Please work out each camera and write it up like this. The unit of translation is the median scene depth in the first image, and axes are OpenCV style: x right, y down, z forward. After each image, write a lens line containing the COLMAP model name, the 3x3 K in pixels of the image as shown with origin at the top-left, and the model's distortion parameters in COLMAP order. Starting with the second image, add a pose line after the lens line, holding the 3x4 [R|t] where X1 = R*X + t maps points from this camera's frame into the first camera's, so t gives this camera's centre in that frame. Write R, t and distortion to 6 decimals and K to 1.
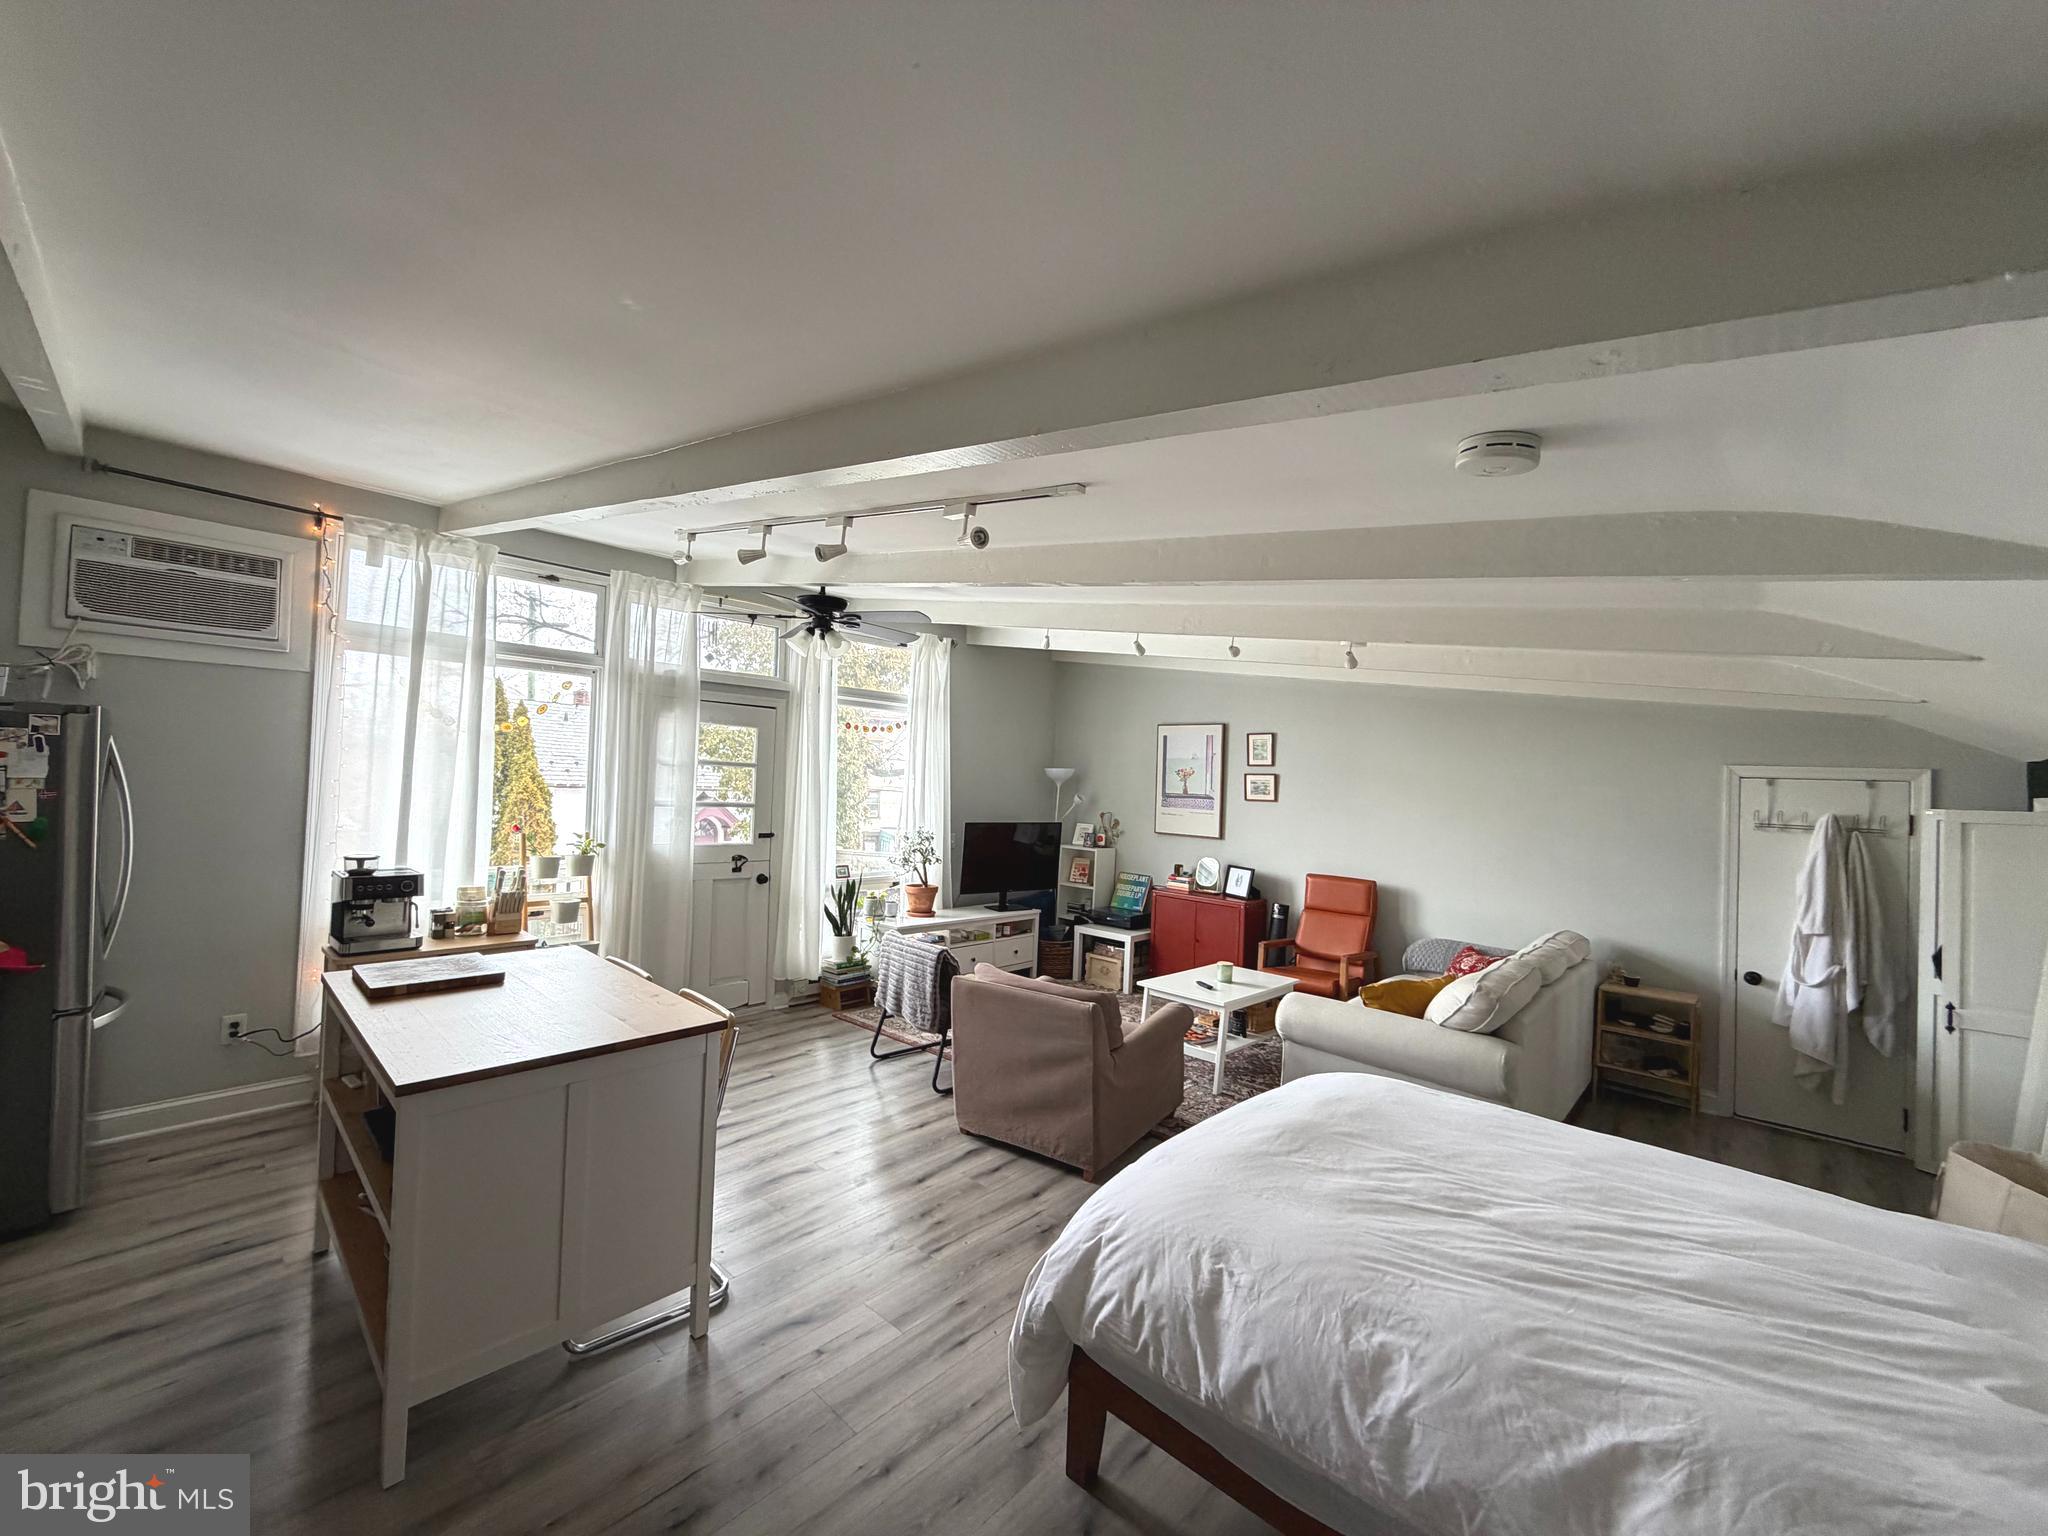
lens RADIAL K [[818.8, 0, 1012.2], [0, 818.8, 770.3], [0, 0, 1]] dist [0.000657, 0.000004]
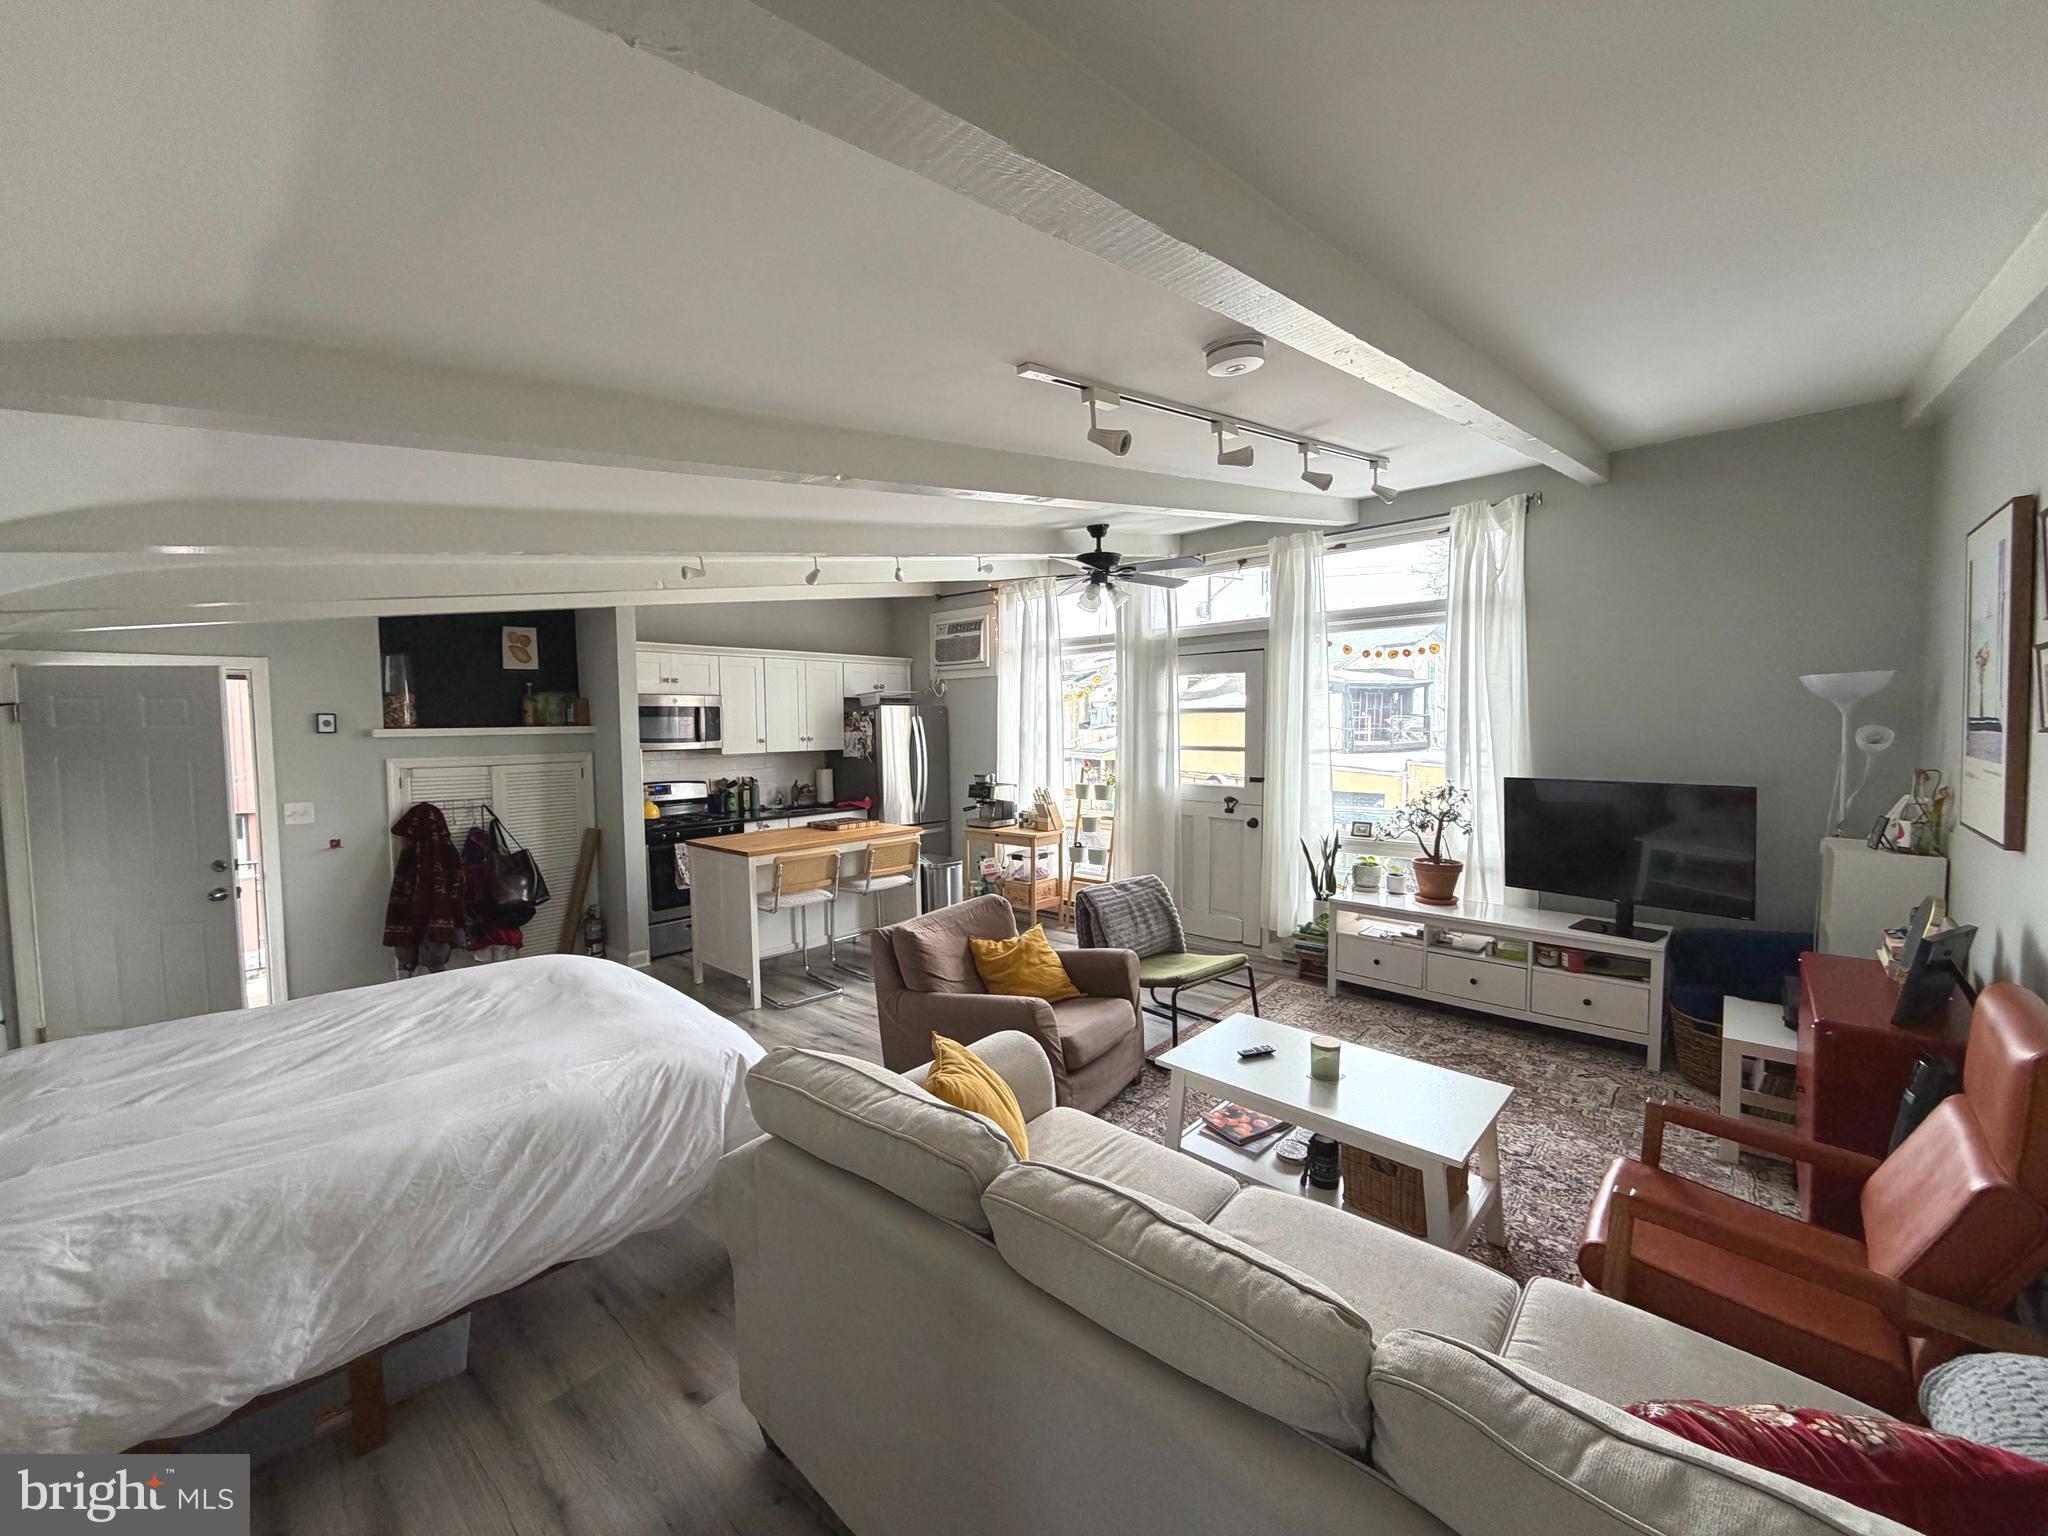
lens RADIAL K [[818.8, 0, 1012.3], [0, 818.8, 765.2], [0, 0, 1]] dist [0.000657, 0.000004]
pose [[0.011196, 0.019435, -0.999748, 0.700311], [0.034103, 0.999222, 0.019807, 0.032650], [0.999356, -0.034316, 0.010524, 0.707334]]
